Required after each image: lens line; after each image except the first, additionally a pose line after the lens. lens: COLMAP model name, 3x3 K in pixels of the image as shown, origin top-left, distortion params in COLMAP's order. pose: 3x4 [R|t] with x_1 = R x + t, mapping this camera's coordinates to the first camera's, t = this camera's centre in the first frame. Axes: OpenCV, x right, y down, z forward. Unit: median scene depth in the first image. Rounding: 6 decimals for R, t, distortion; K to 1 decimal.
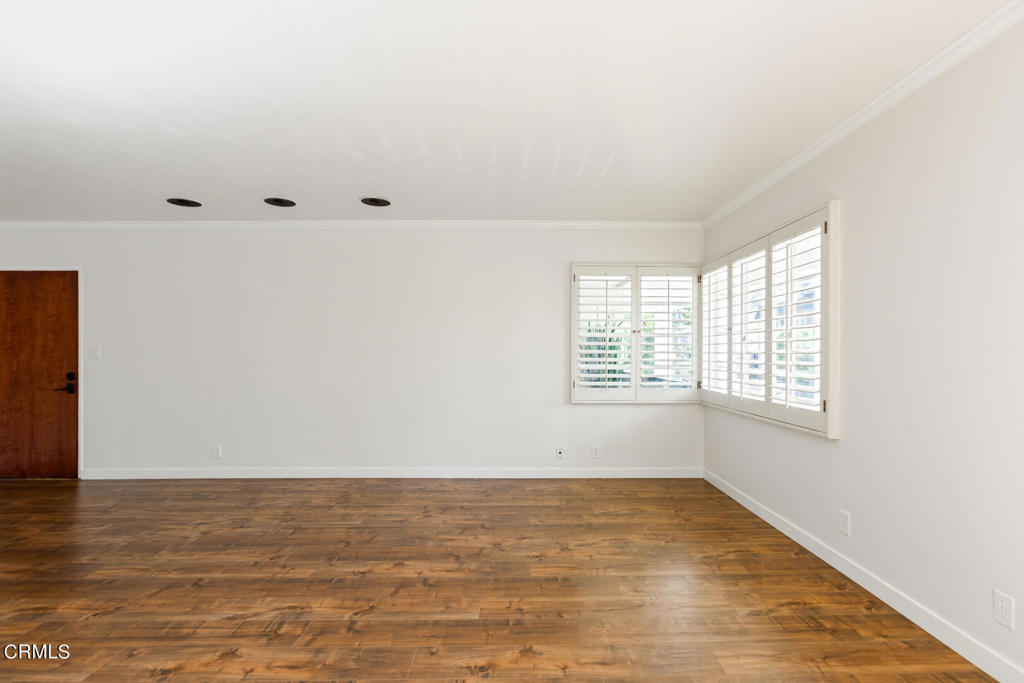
lens RADIAL K [[473.2, 0, 512.0], [0, 473.2, 341.5], [0, 0, 1]] dist [0.012902, 0.000407]
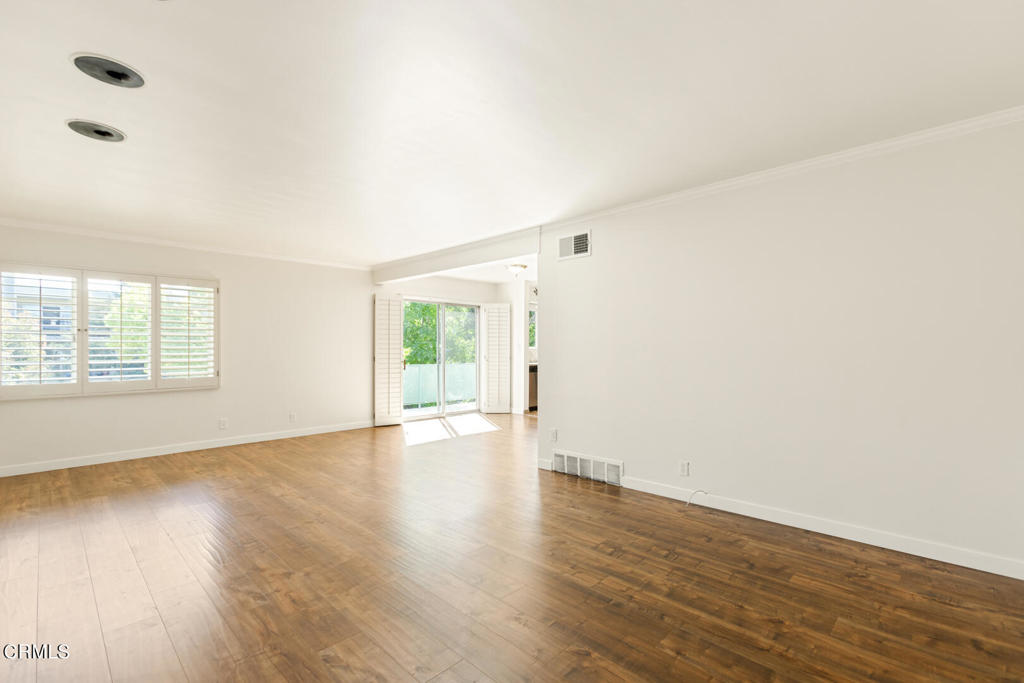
lens RADIAL K [[454.2, 0, 508.1], [0, 454.2, 344.9], [0, 0, 1]] dist [-0.001110, -0.000087]
pose [[-0.716756, 0.007648, 0.697282, -1.565827], [-0.016928, 0.999454, -0.028363, 0.038214], [-0.697119, -0.032133, -0.716235, 1.414997]]
